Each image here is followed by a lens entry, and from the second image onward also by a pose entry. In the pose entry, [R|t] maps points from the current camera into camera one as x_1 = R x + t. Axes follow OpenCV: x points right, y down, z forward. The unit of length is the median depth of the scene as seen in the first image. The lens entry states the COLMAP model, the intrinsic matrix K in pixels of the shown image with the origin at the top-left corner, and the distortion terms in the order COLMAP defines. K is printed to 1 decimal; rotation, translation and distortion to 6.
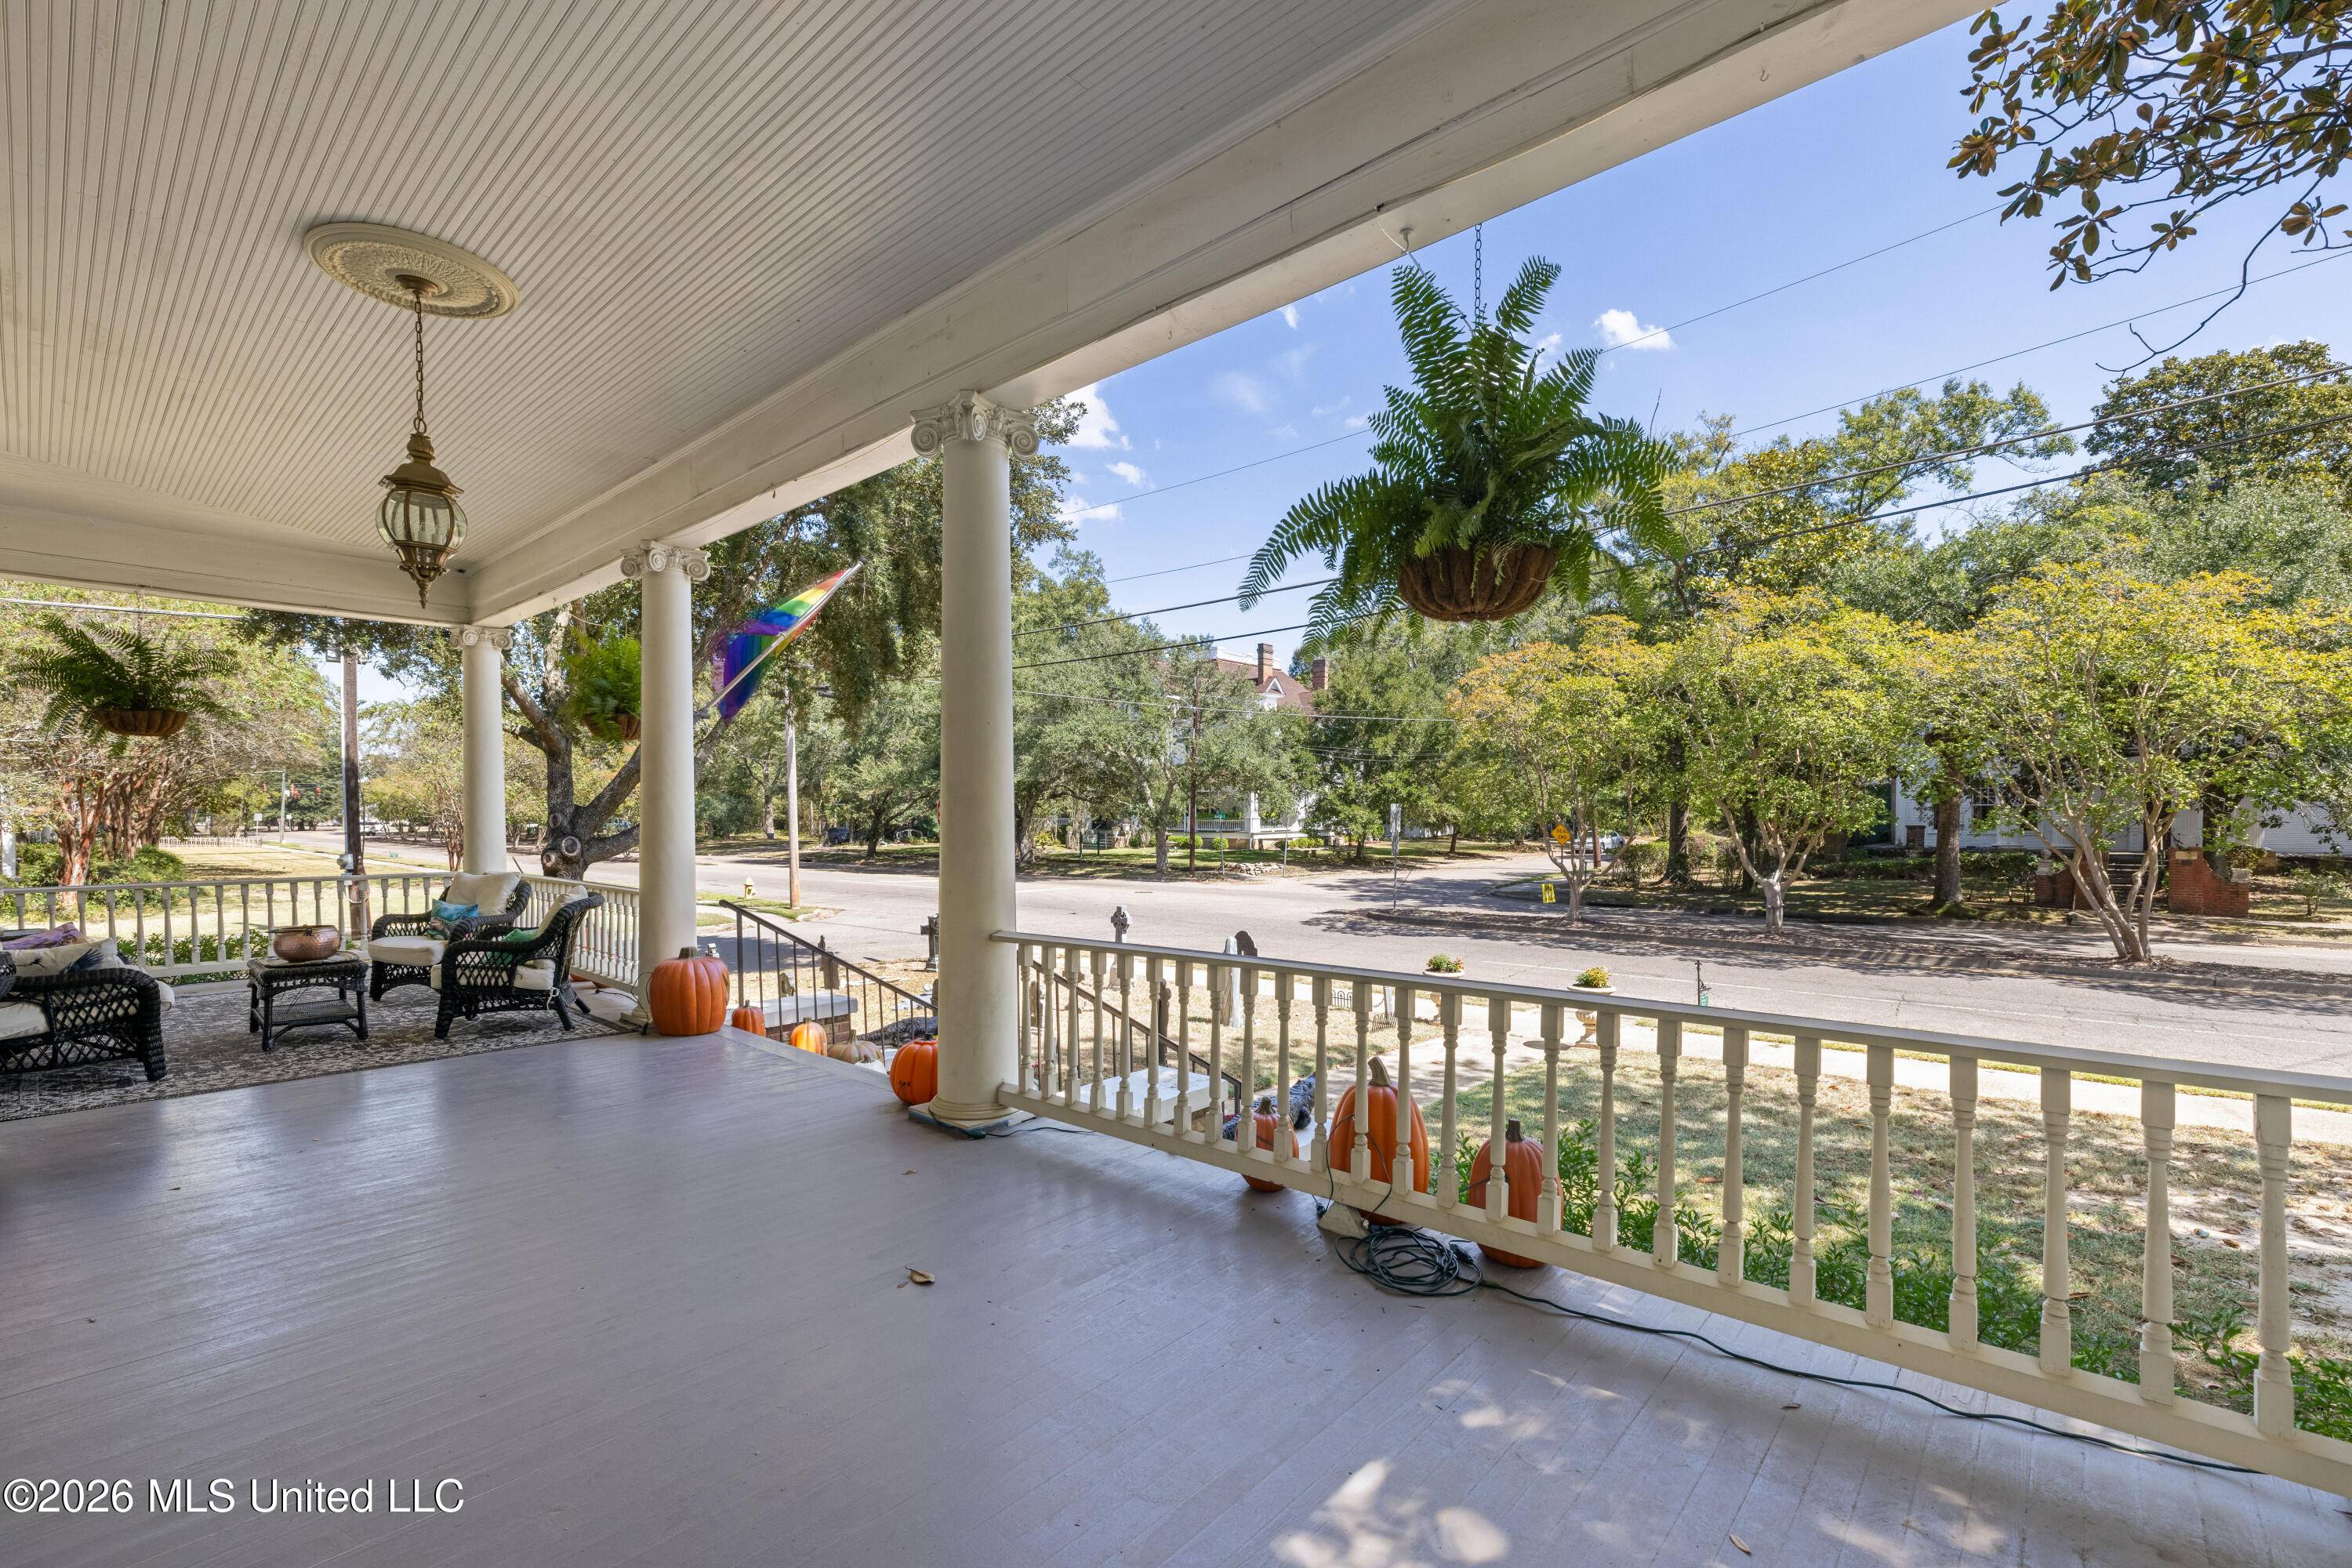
lens RADIAL K [[1017.3, 0, 1172.3], [0, 1017.3, 799.2], [0, 0, 1]] dist [-0.001411, 0.000547]
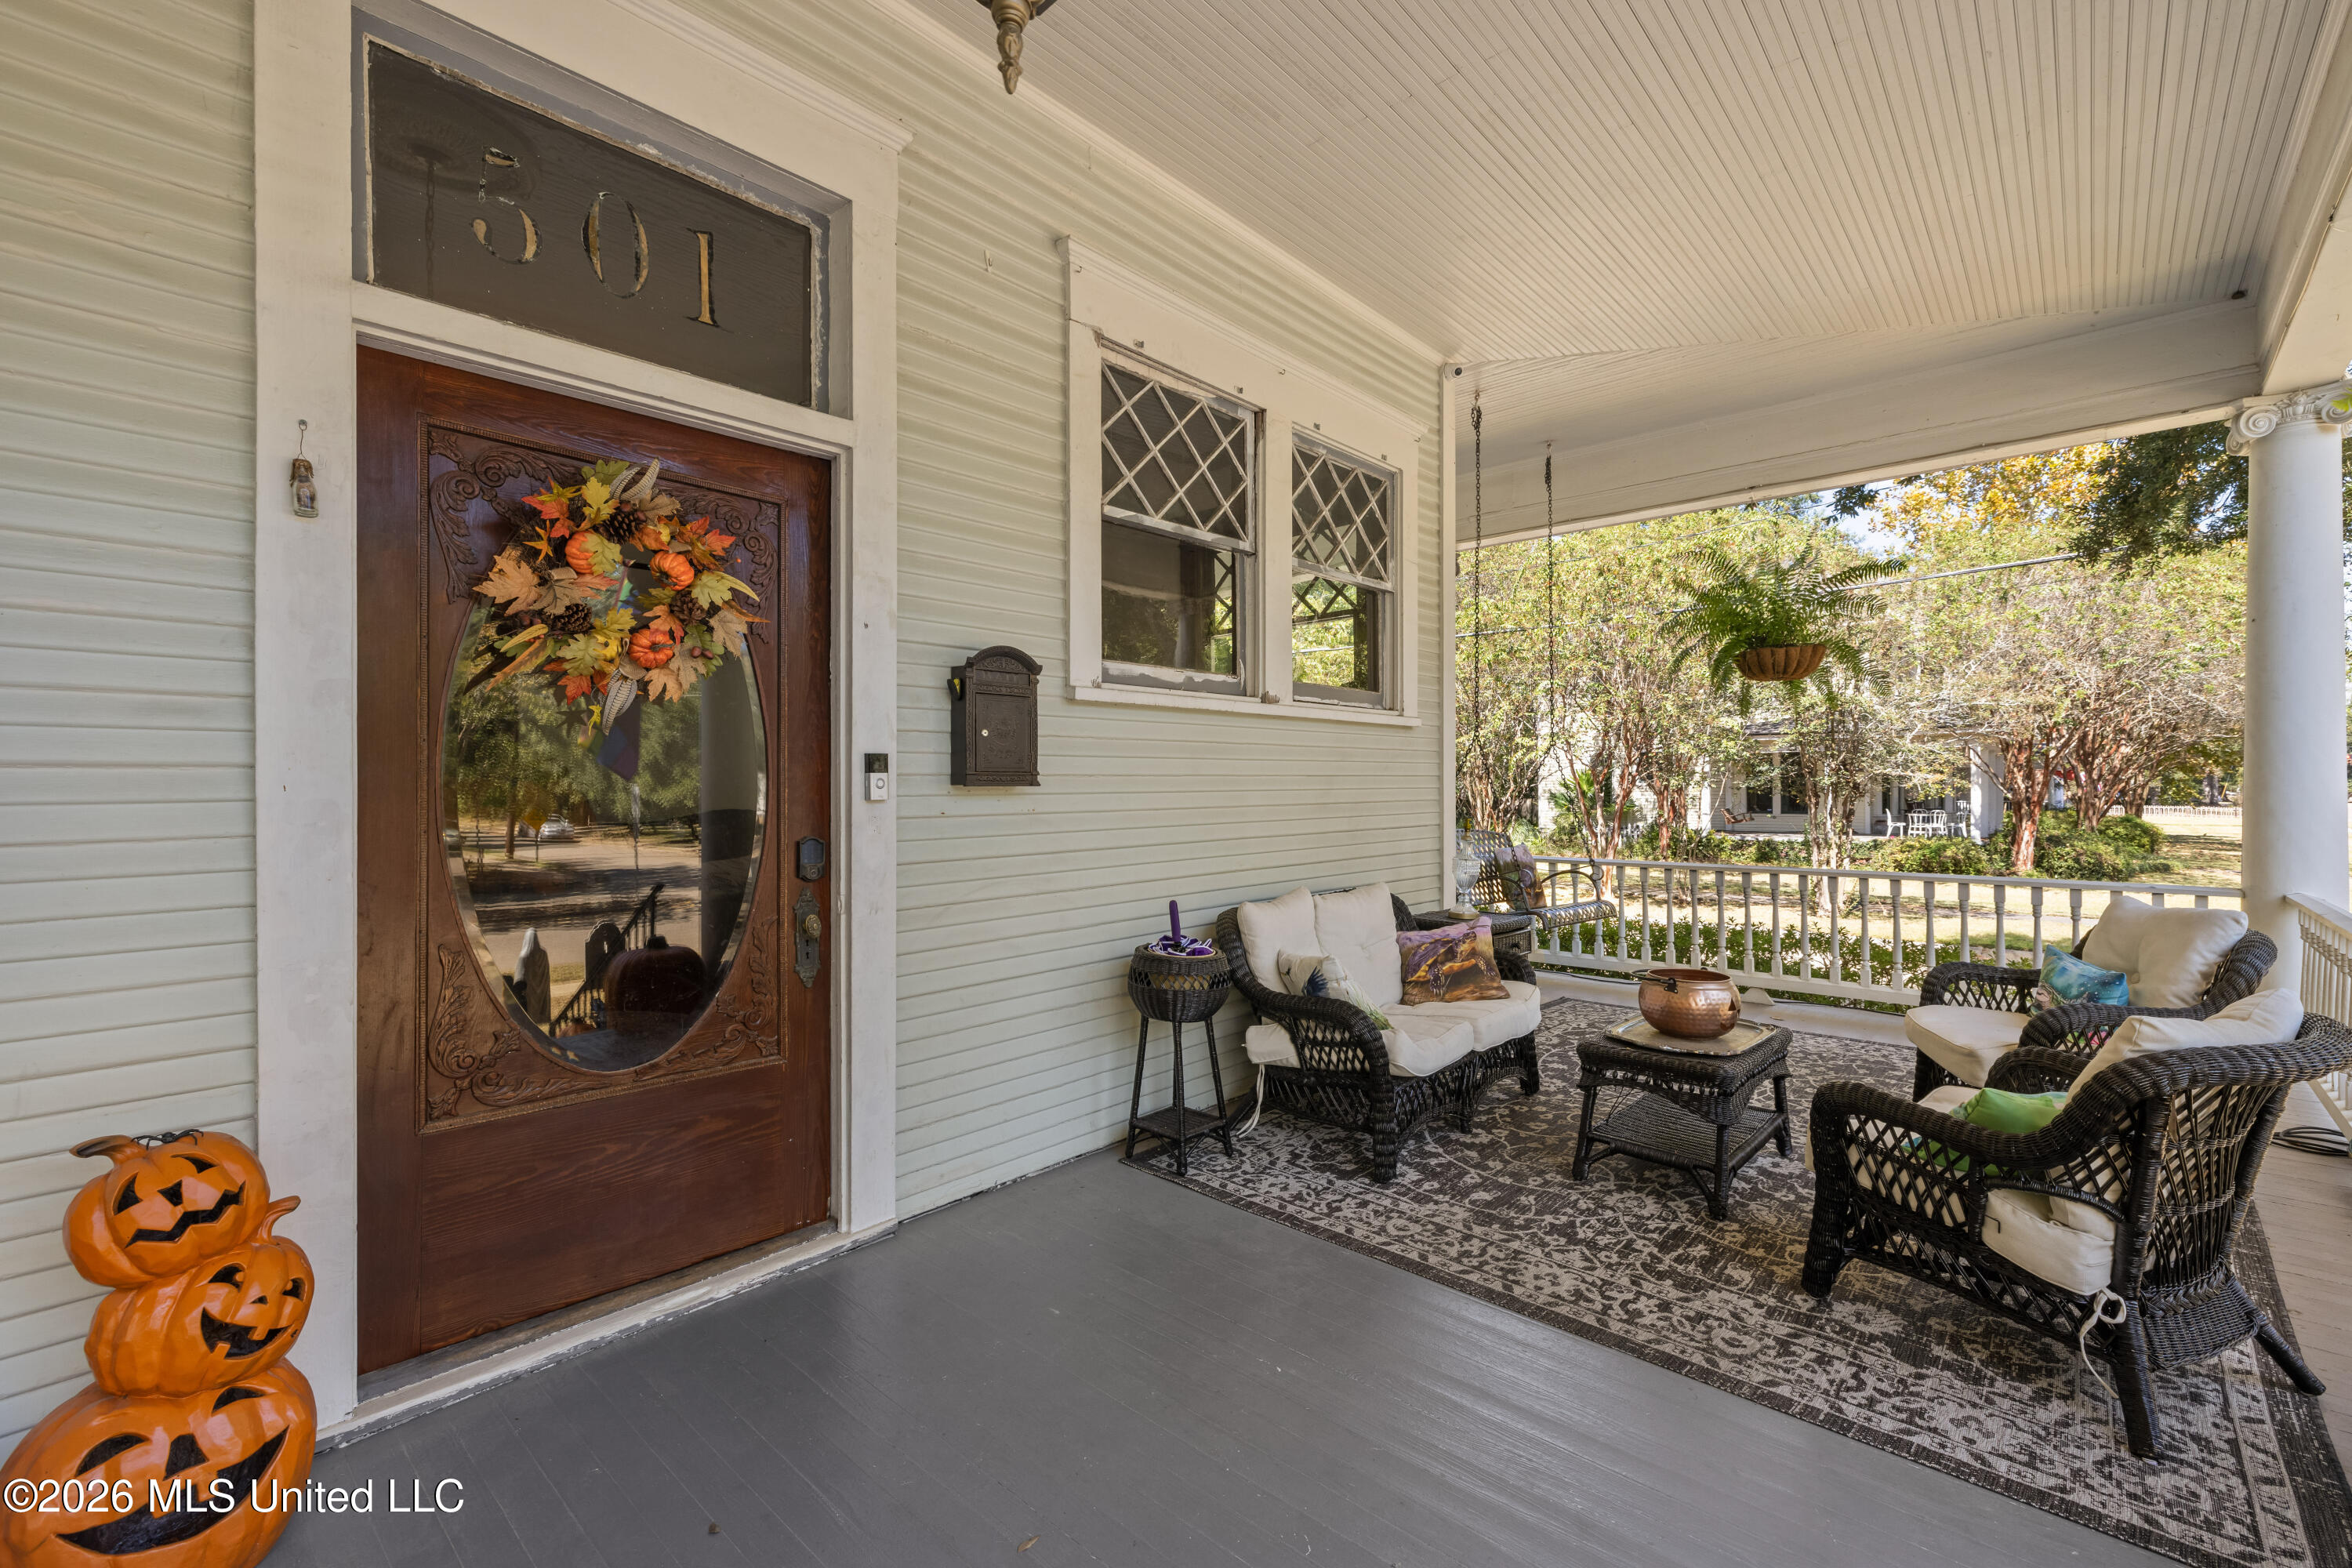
lens RADIAL K [[1017.3, 0, 1188.7], [0, 1017.3, 779.0], [0, 0, 1]] dist [-0.001411, 0.000547]
pose [[-0.006933, 0.000403, -0.999976, -0.206129], [0.010761, 0.999942, 0.000329, 0.008130], [0.999918, -0.010758, -0.006937, 0.536465]]
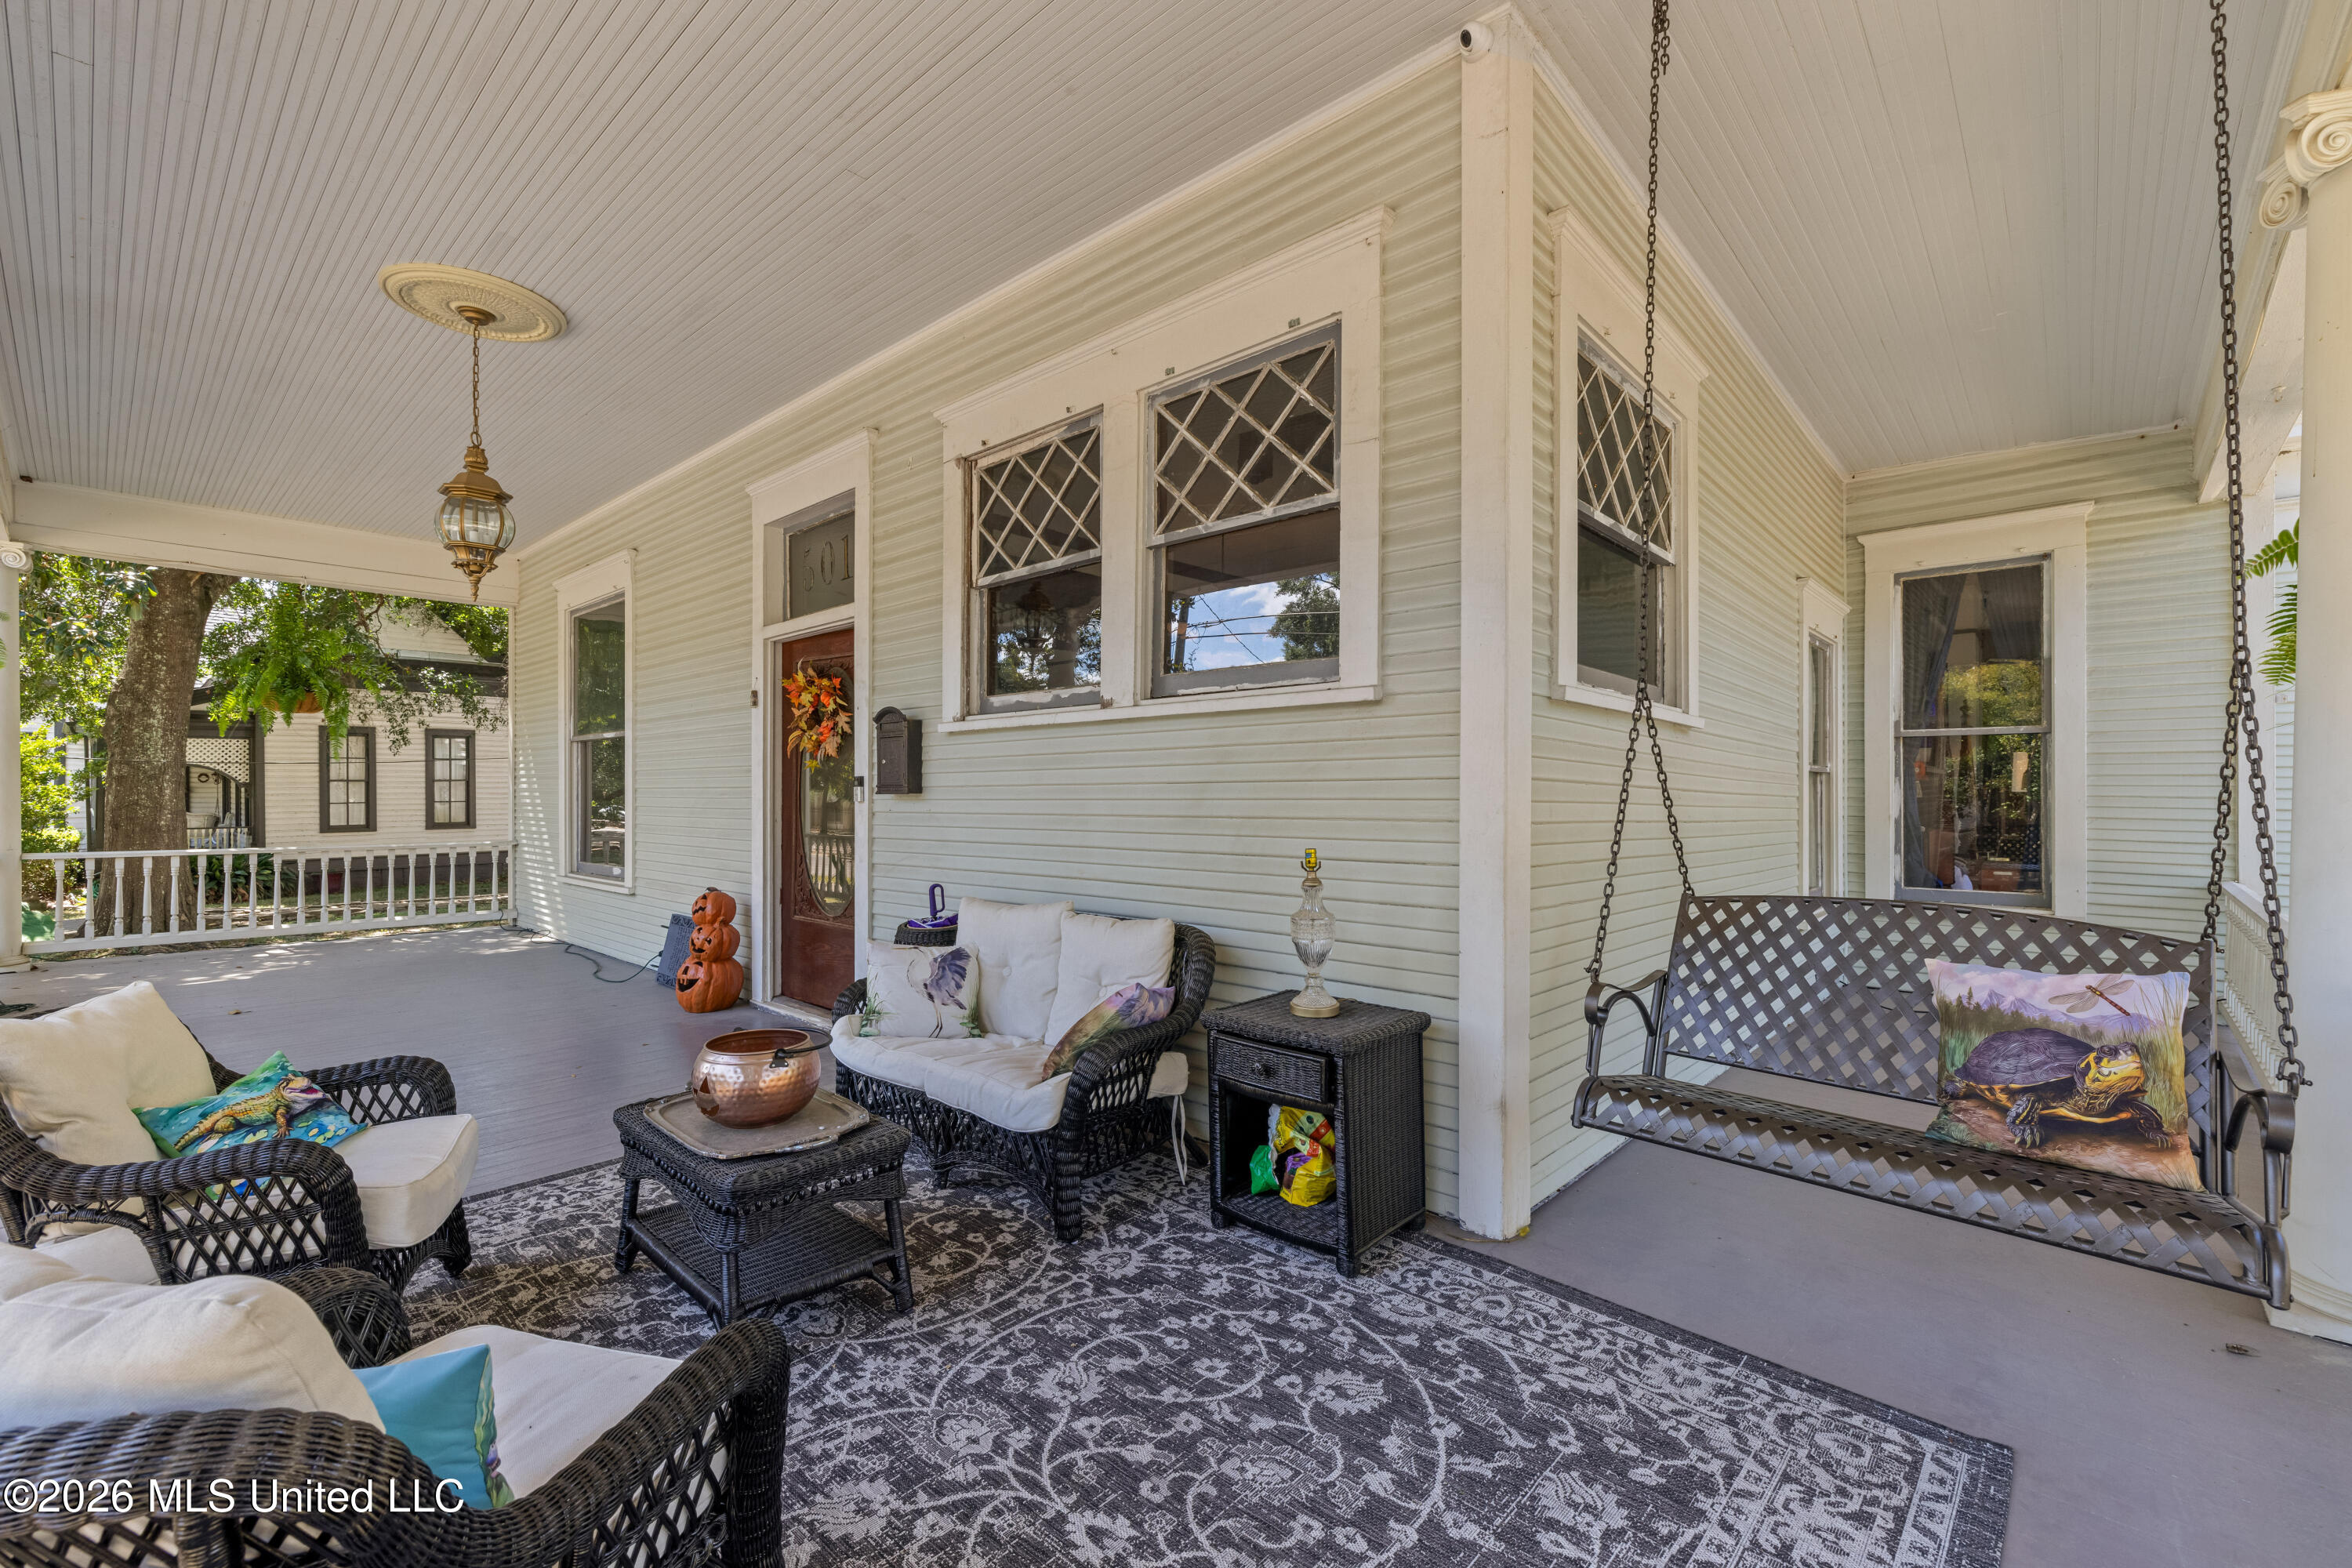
lens RADIAL K [[1017.3, 0, 1192.3], [0, 1017.3, 797.6], [0, 0, 1]] dist [-0.001411, 0.000547]
pose [[-0.999784, -0.009034, 0.018721, -0.642595], [-0.009476, 0.999676, -0.023636, 0.020765], [-0.018502, -0.023809, -0.999545, 0.940033]]
